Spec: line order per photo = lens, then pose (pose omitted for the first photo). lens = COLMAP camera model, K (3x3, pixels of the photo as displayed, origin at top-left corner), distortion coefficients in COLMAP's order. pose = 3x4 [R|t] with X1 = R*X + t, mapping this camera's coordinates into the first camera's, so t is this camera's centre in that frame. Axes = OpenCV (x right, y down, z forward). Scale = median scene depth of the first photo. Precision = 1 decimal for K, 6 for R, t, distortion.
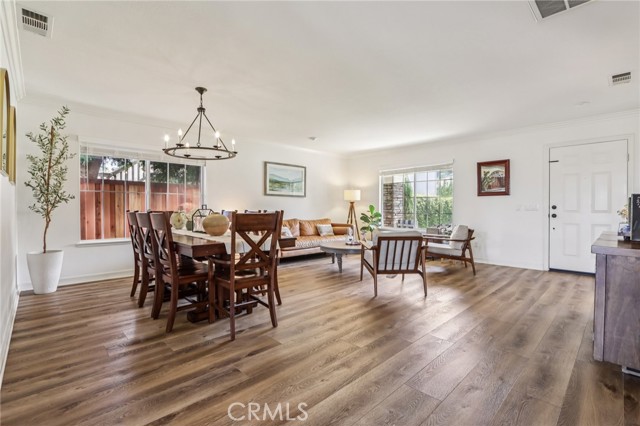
lens RADIAL K [[297.0, 0, 318.1], [0, 297.0, 212.0], [0, 0, 1]] dist [-0.010059, 0.000555]
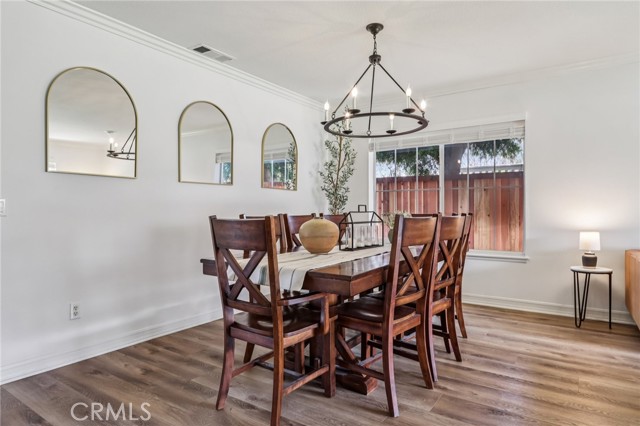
lens RADIAL K [[386.0, 0, 321.5], [0, 386.0, 210.5], [0, 0, 1]] dist [0.000028, -0.000463]
pose [[0.195947, 0.001655, -0.980613, 0.234631], [-0.009098, 0.999959, -0.000130, -0.005969], [0.980572, 0.008947, 0.195954, 0.406764]]
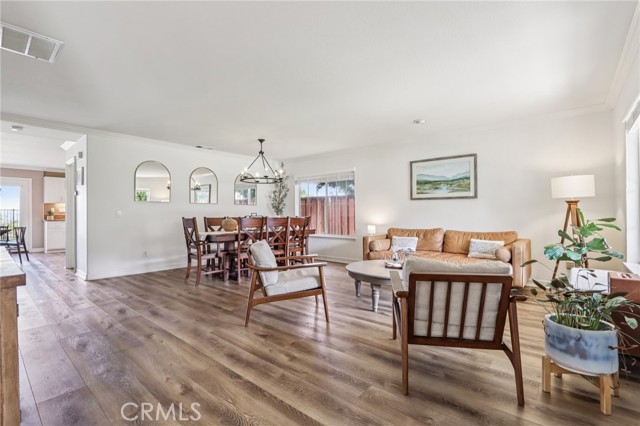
lens RADIAL K [[297.0, 0, 319.8], [0, 297.0, 214.2], [0, 0, 1]] dist [-0.010059, 0.000555]
pose [[0.094514, -0.004697, -0.995512, 0.669014], [-0.010060, 0.999933, -0.005673, -0.006444], [0.995473, 0.010551, 0.094460, 0.647504]]
